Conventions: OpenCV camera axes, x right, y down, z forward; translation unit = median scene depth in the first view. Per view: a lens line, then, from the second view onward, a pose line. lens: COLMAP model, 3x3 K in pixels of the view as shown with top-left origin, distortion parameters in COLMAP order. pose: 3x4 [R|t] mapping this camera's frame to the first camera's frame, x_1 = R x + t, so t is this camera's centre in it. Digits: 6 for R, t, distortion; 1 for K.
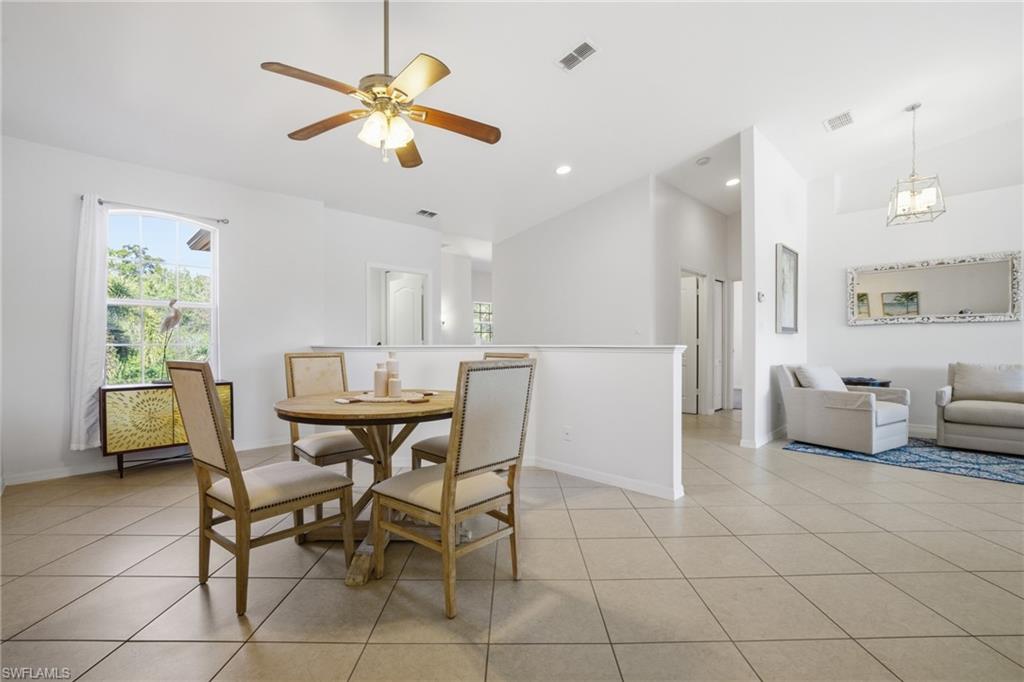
lens RADIAL K [[450.0, 0, 512.9], [0, 450.0, 339.6], [0, 0, 1]] dist [-0.045399, 0.015637]
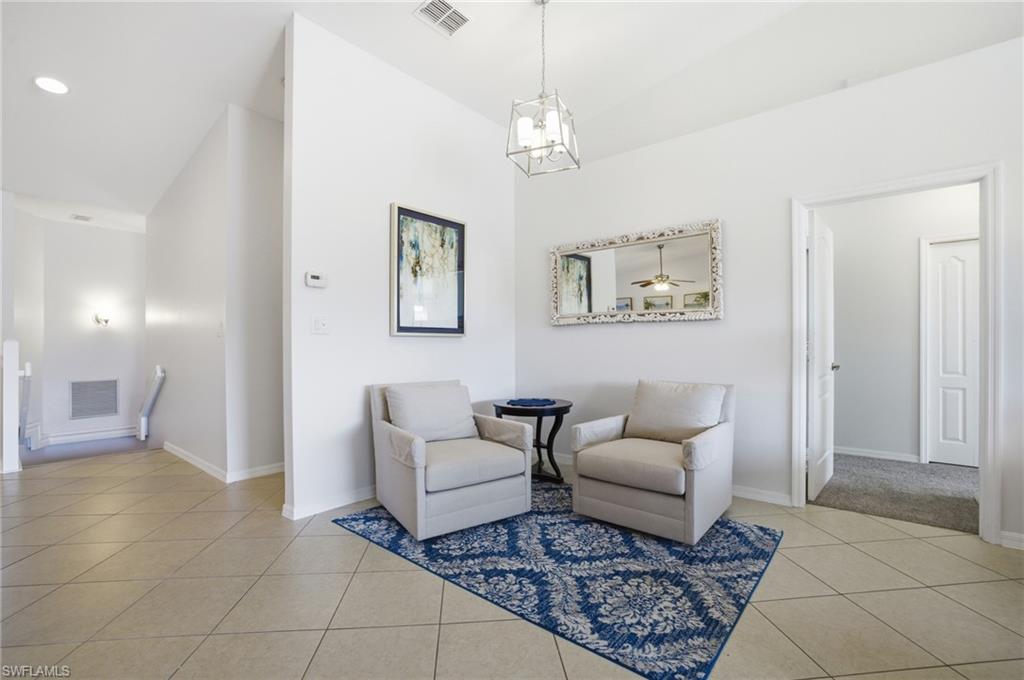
lens RADIAL K [[450.0, 0, 512.9], [0, 450.0, 338.6], [0, 0, 1]] dist [-0.045399, 0.015637]
pose [[0.994422, 0.000979, 0.105466, 0.709654], [-0.000755, 0.999997, -0.002167, -0.010008], [-0.105468, 0.002076, 0.994421, 0.305625]]
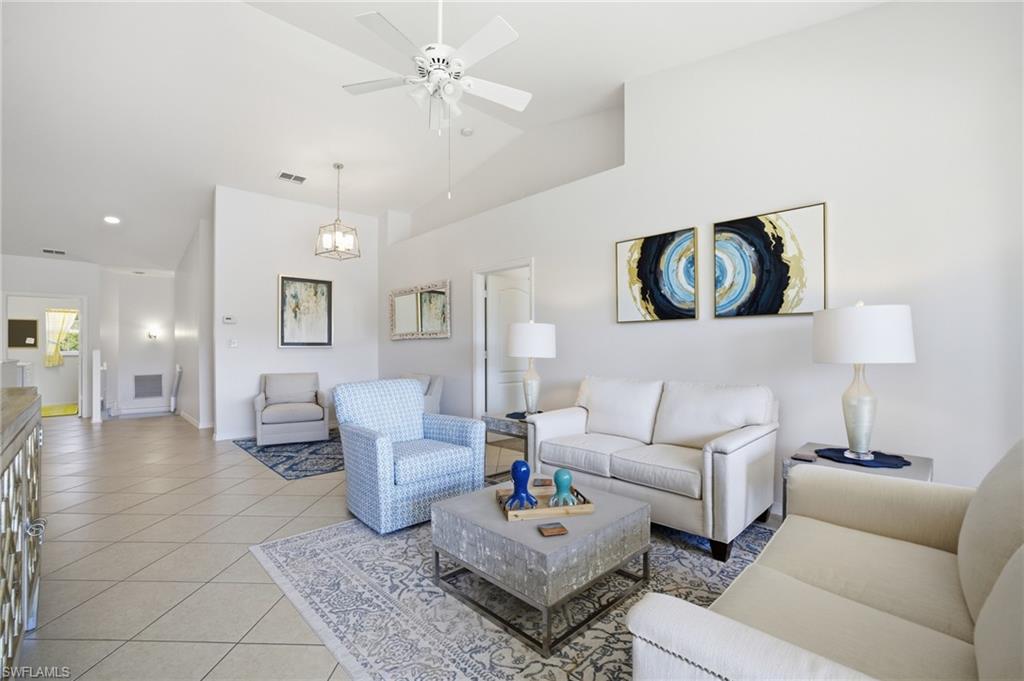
lens RADIAL K [[444.5, 0, 513.3], [0, 444.5, 342.3], [0, 0, 1]] dist [-0.043541, 0.014028]
pose [[0.999942, -0.001647, -0.010671, 1.262526], [0.001585, 0.999982, -0.005811, -0.022095], [0.010680, 0.005793, 0.999926, -0.207727]]
